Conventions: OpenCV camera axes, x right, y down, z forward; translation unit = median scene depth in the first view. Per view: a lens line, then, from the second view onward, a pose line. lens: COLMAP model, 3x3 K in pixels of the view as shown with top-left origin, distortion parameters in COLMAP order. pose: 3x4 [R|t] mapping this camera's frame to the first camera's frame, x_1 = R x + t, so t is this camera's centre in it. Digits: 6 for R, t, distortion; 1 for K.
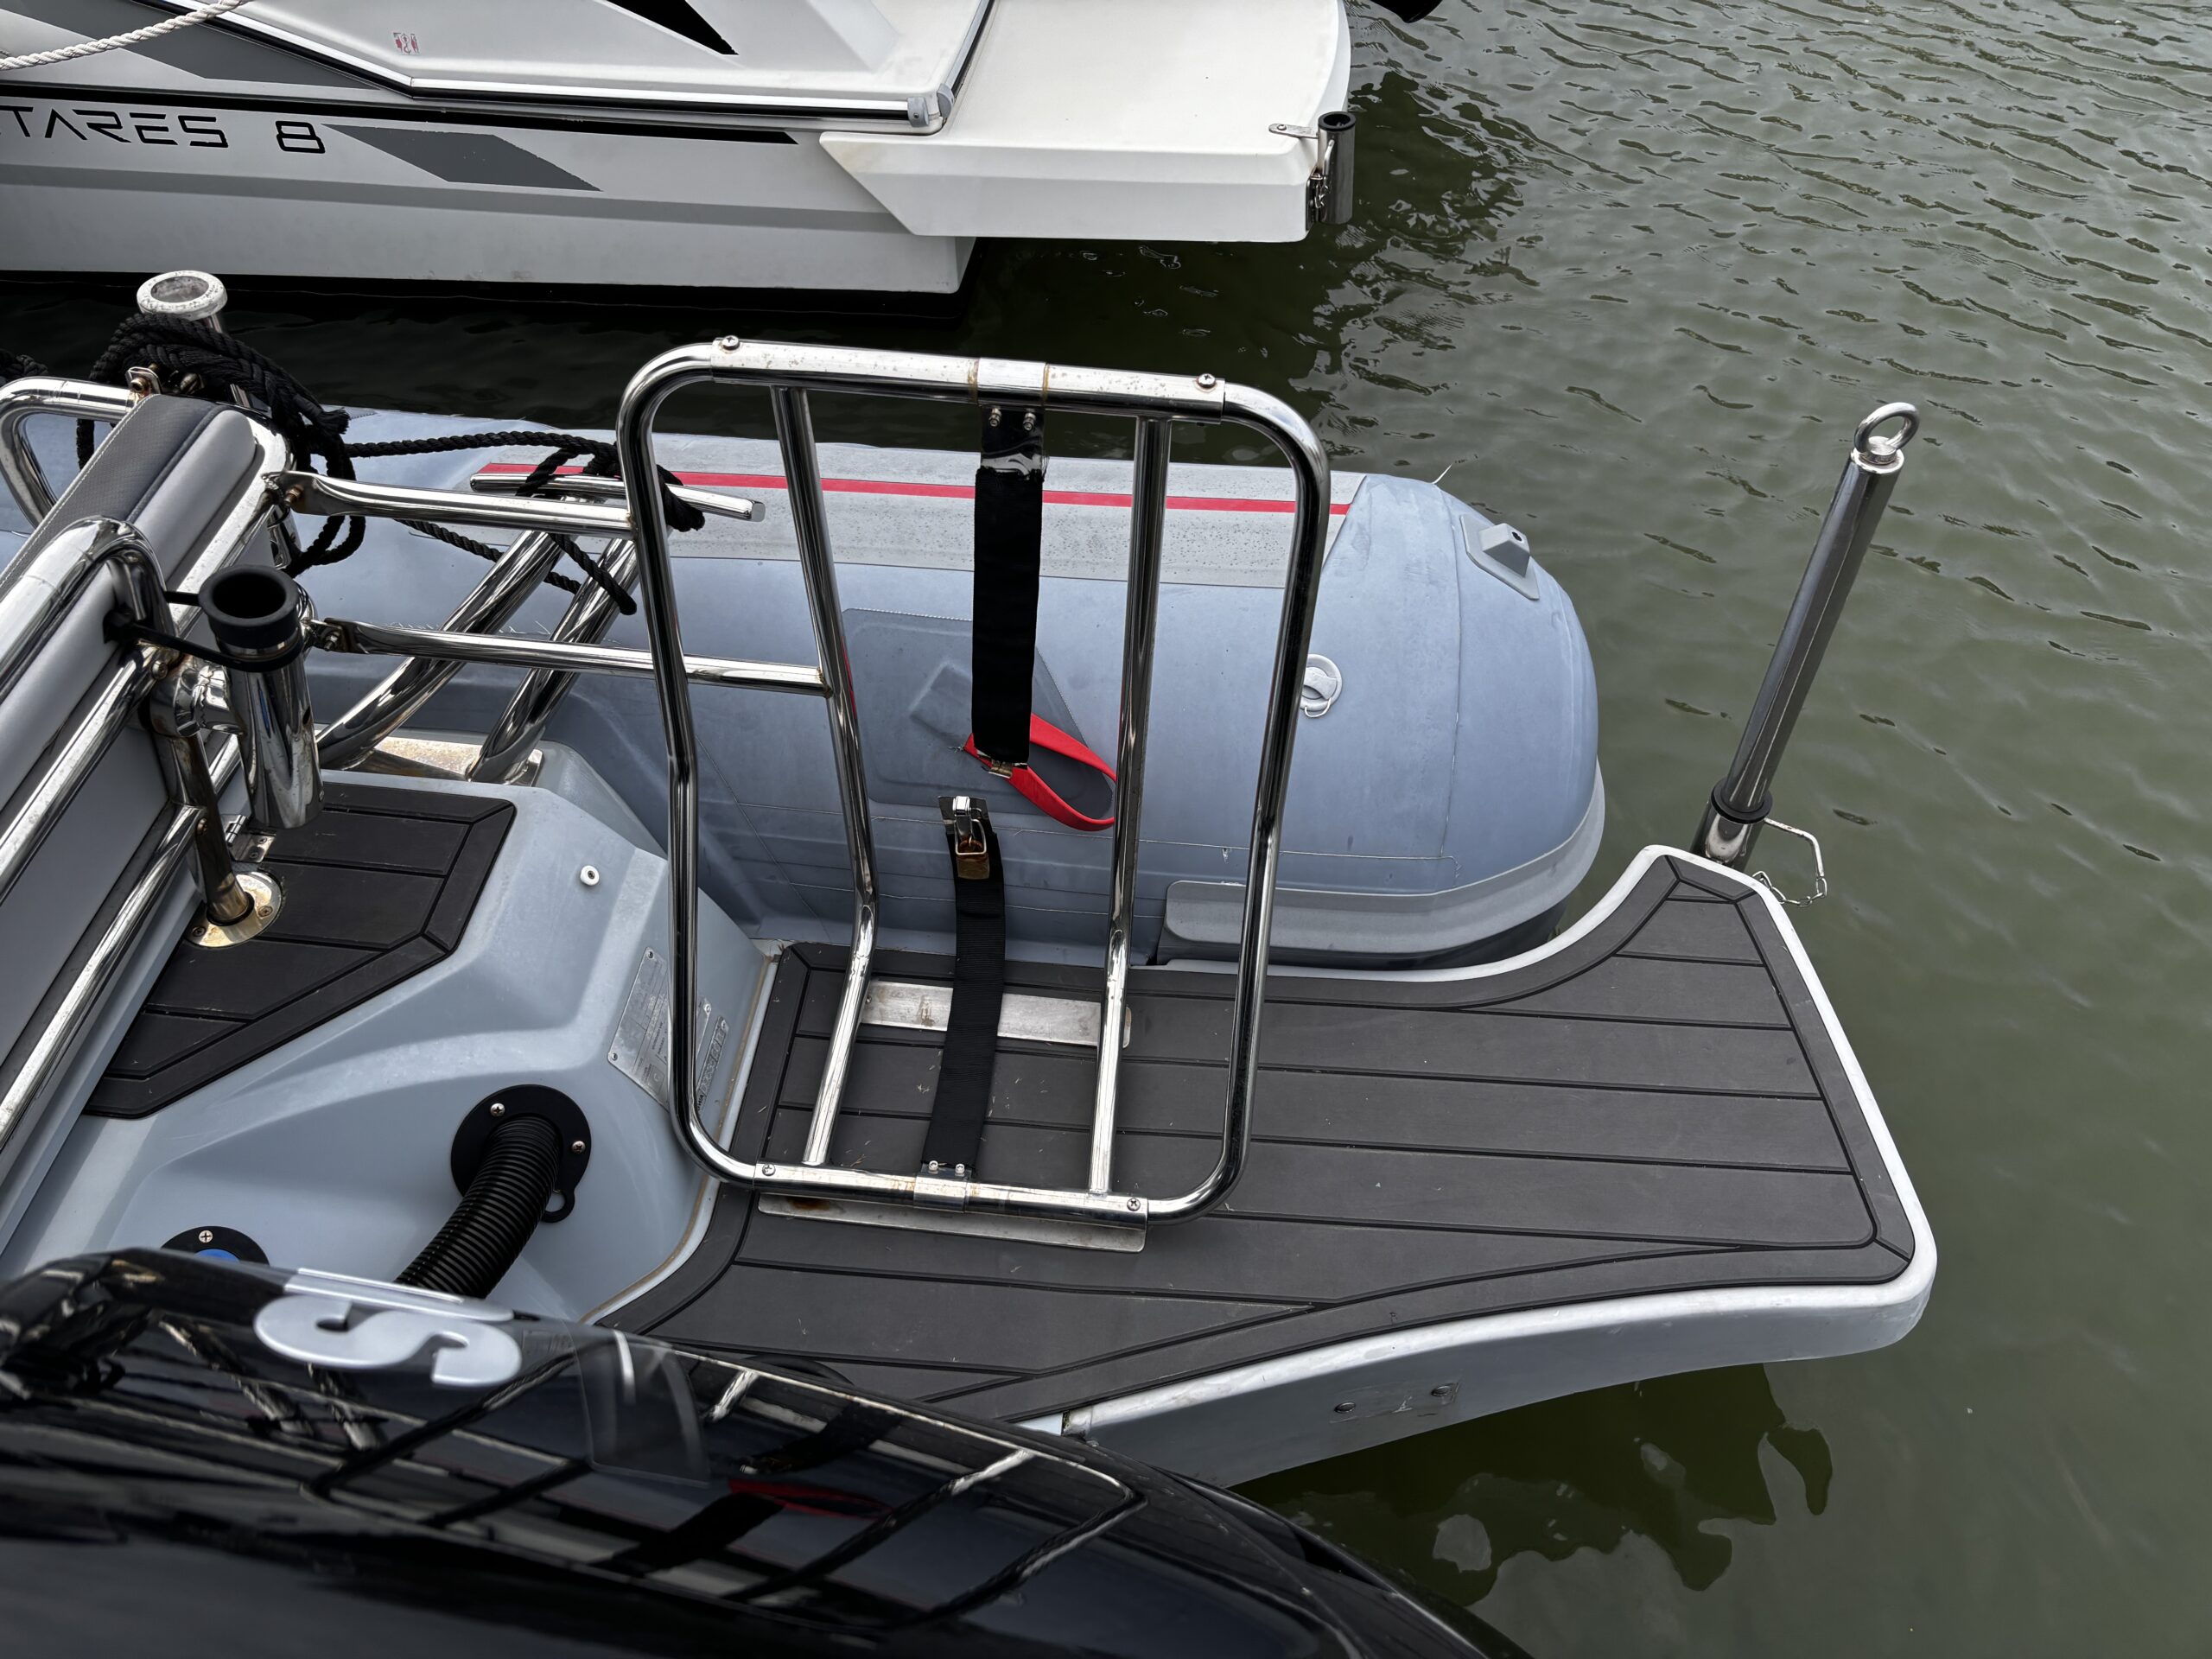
lens RADIAL K [[1675.9, 0, 1085.4], [0, 1675.9, 806.7], [0, 0, 1]] dist [0.030720, -0.039443]
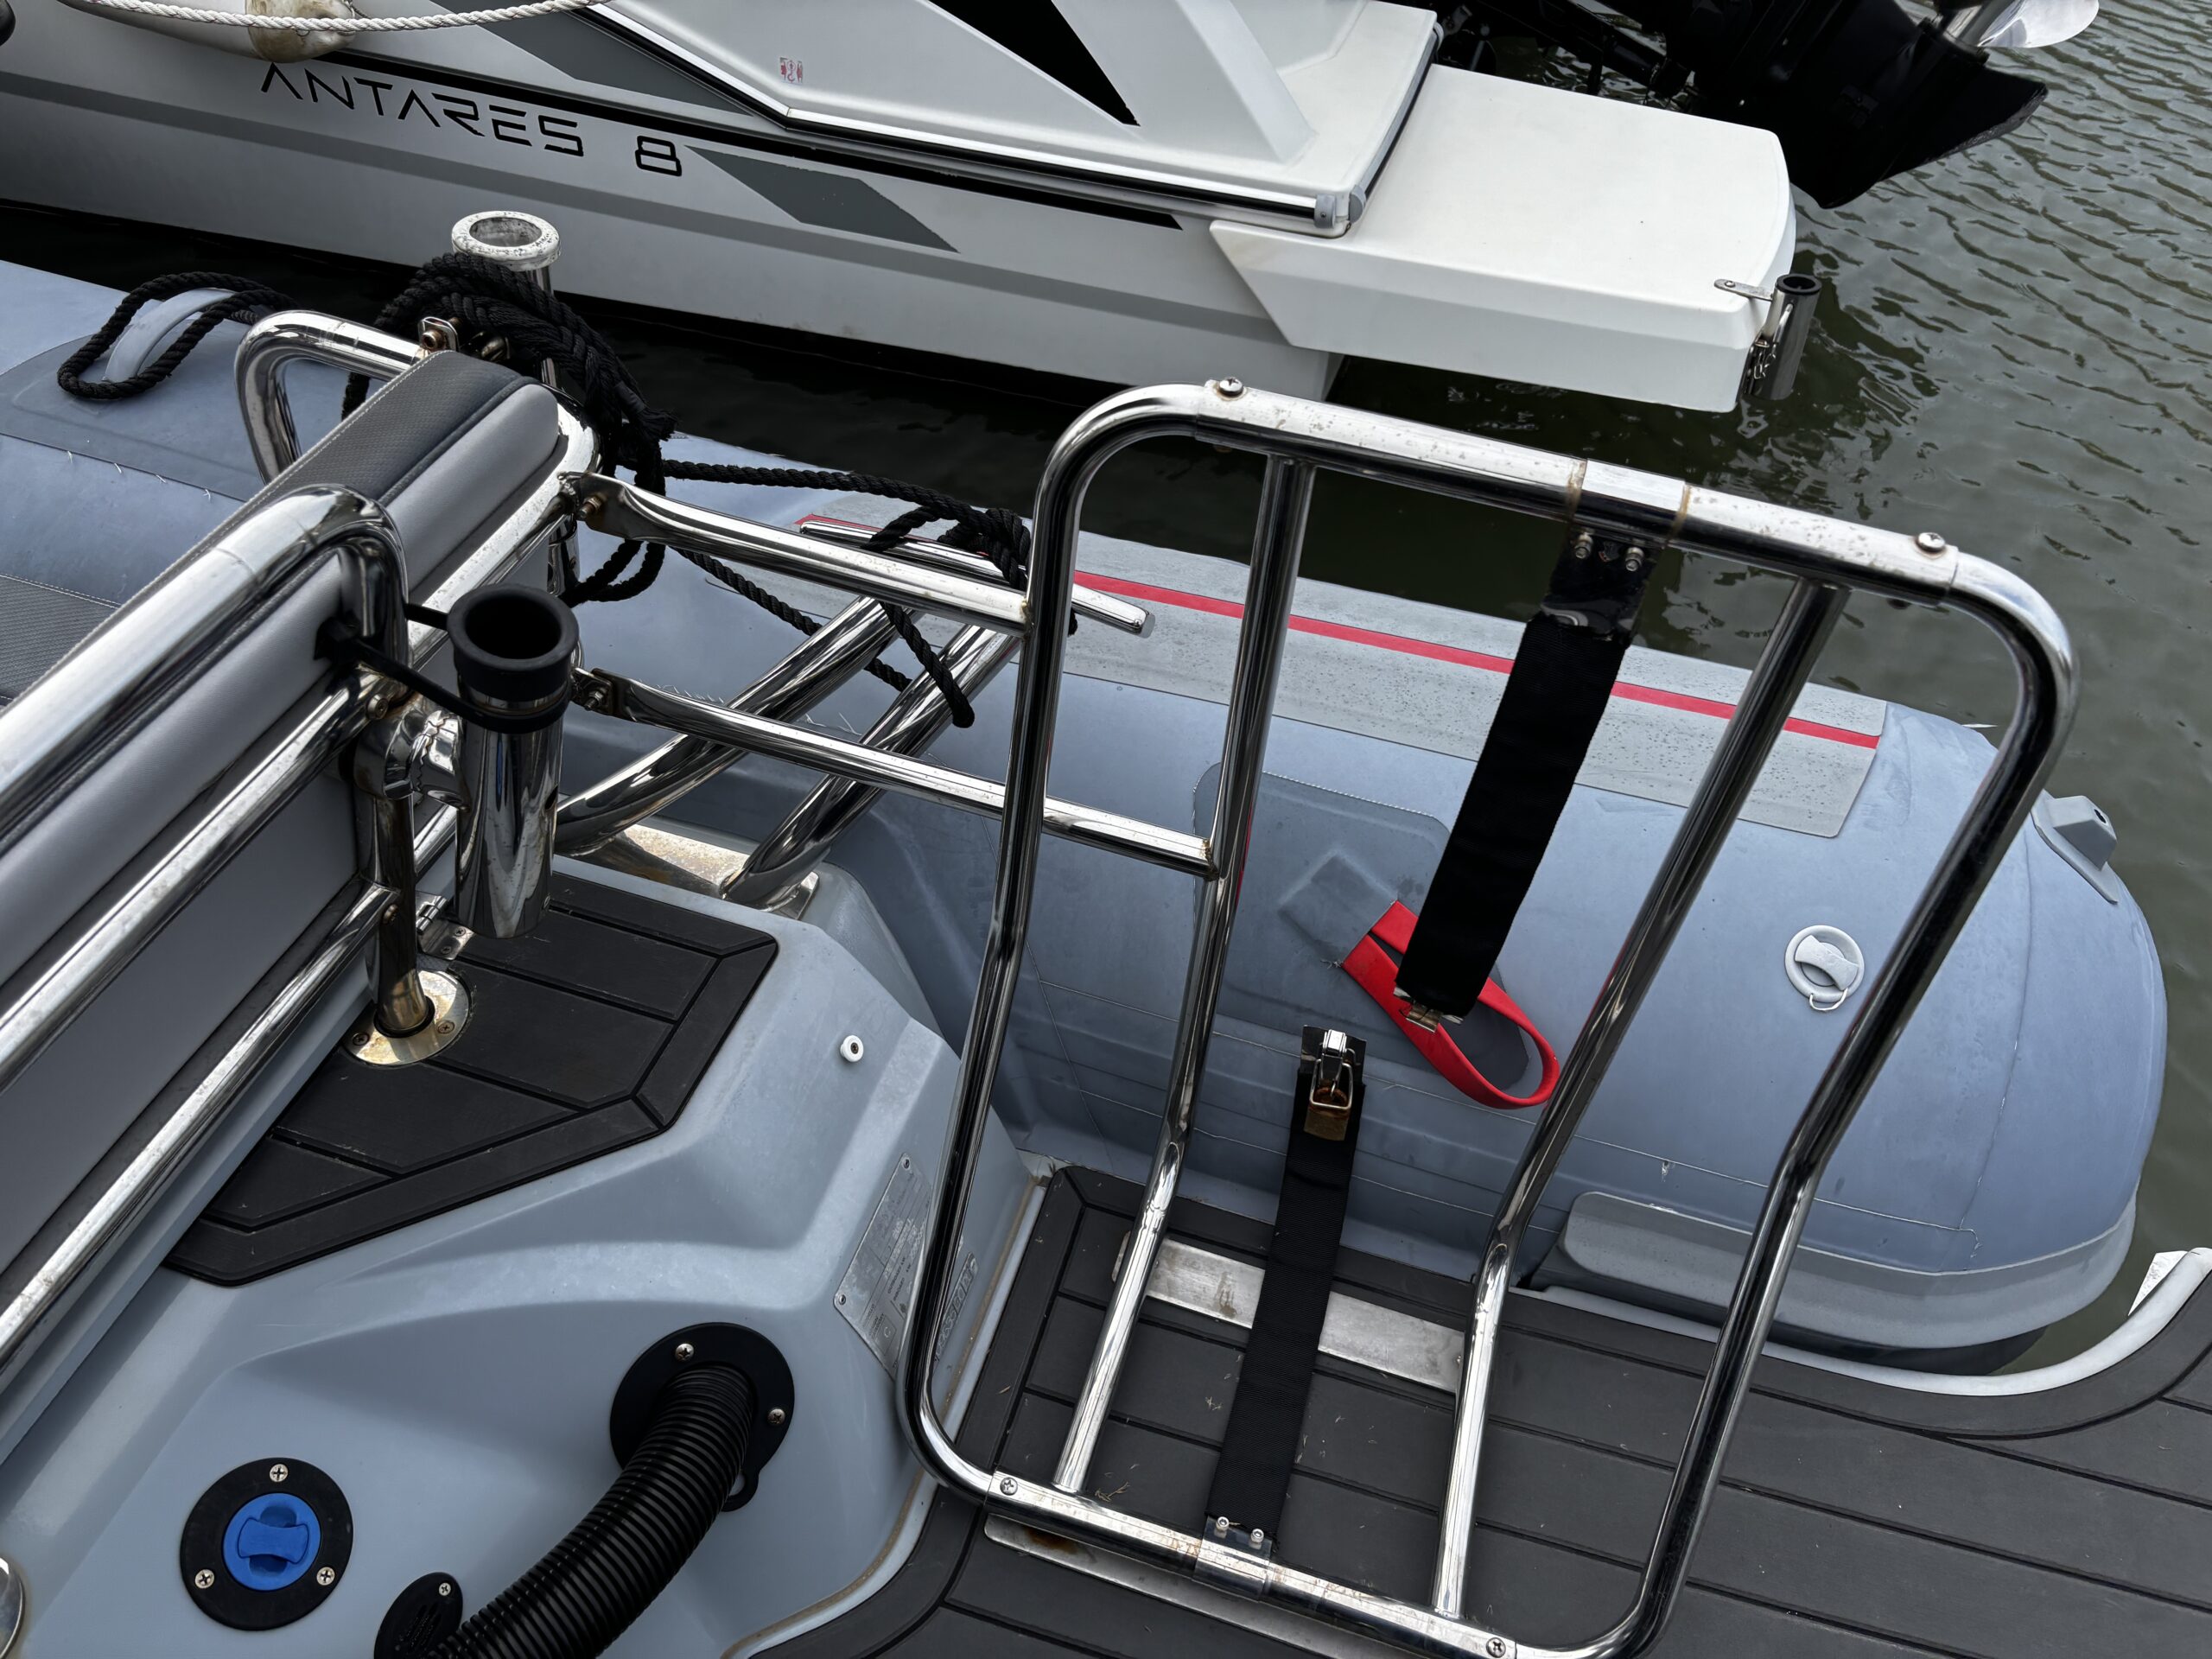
lens RADIAL K [[1675.9, 0, 1094.6], [0, 1675.9, 825.7], [0, 0, 1]] dist [0.030720, -0.039443]
pose [[0.979257, 0.173175, -0.105192, -0.120724], [-0.180298, 0.981631, -0.062403, -0.031237], [0.092453, 0.080074, 0.992492, 0.234445]]
